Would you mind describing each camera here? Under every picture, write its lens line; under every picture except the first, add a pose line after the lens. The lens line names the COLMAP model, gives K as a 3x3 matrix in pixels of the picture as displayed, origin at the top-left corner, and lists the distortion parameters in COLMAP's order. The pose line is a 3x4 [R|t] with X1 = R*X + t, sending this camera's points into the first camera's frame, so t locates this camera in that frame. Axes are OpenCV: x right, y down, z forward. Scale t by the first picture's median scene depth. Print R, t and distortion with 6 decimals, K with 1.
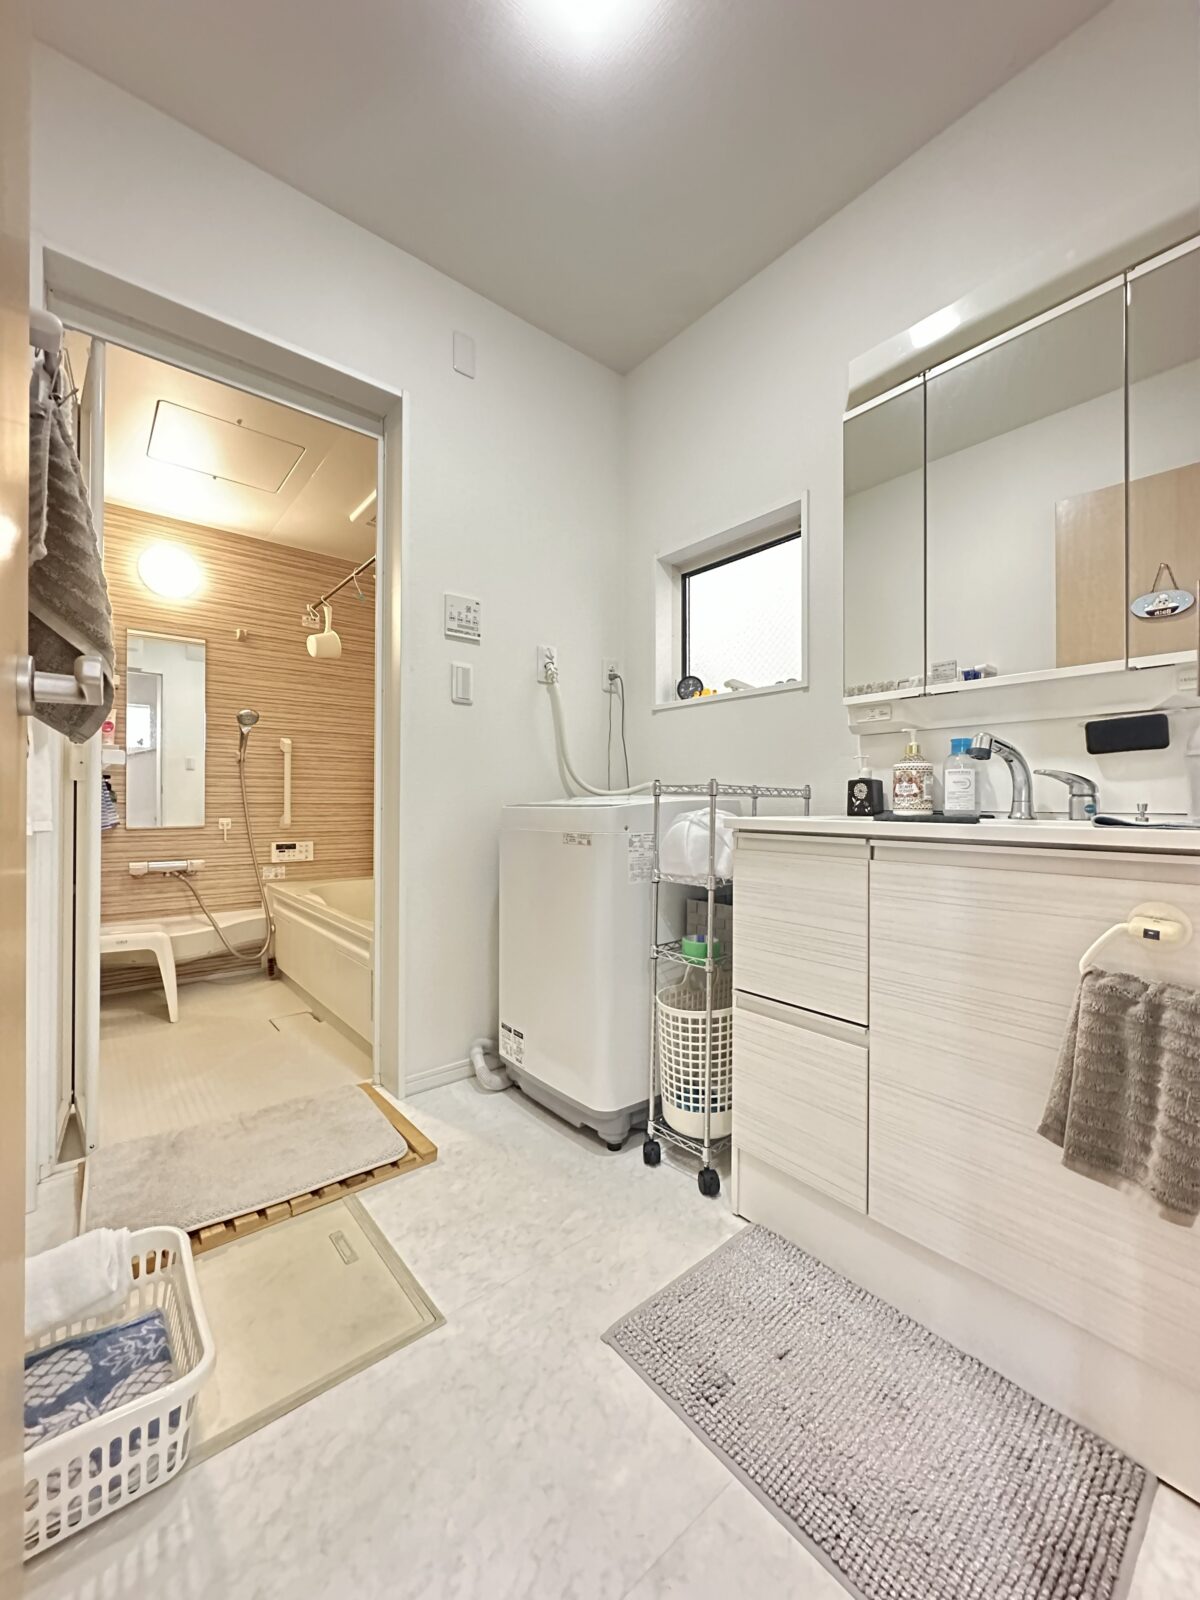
lens RADIAL K [[635.6, 0, 600.0], [0, 635.6, 800.0], [0, 0, 1]] dist [-0.002739, 0.000811]
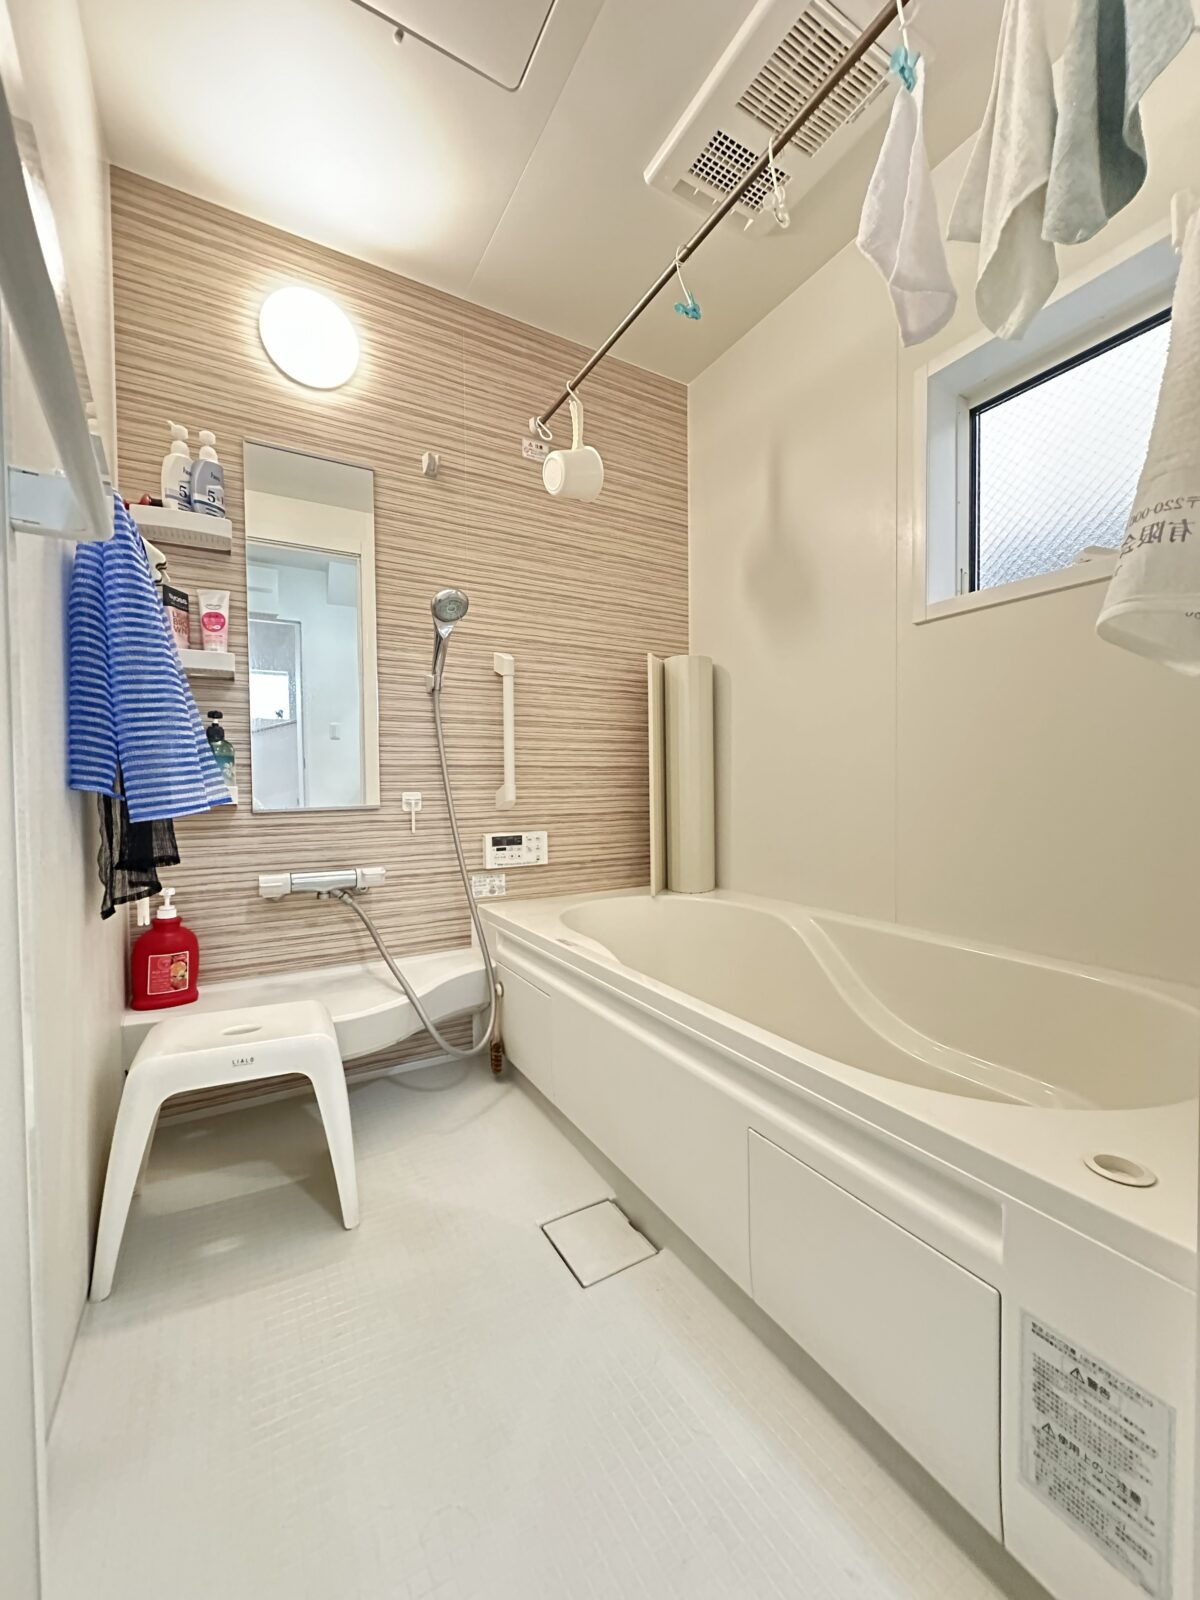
lens RADIAL K [[635.6, 0, 600.0], [0, 635.6, 800.0], [0, 0, 1]] dist [-0.002739, 0.000811]
pose [[0.986305, -0.009653, -0.164647, -0.329092], [0.014743, 0.999450, 0.029719, 0.021320], [0.164270, -0.031740, 0.985905, 0.464900]]
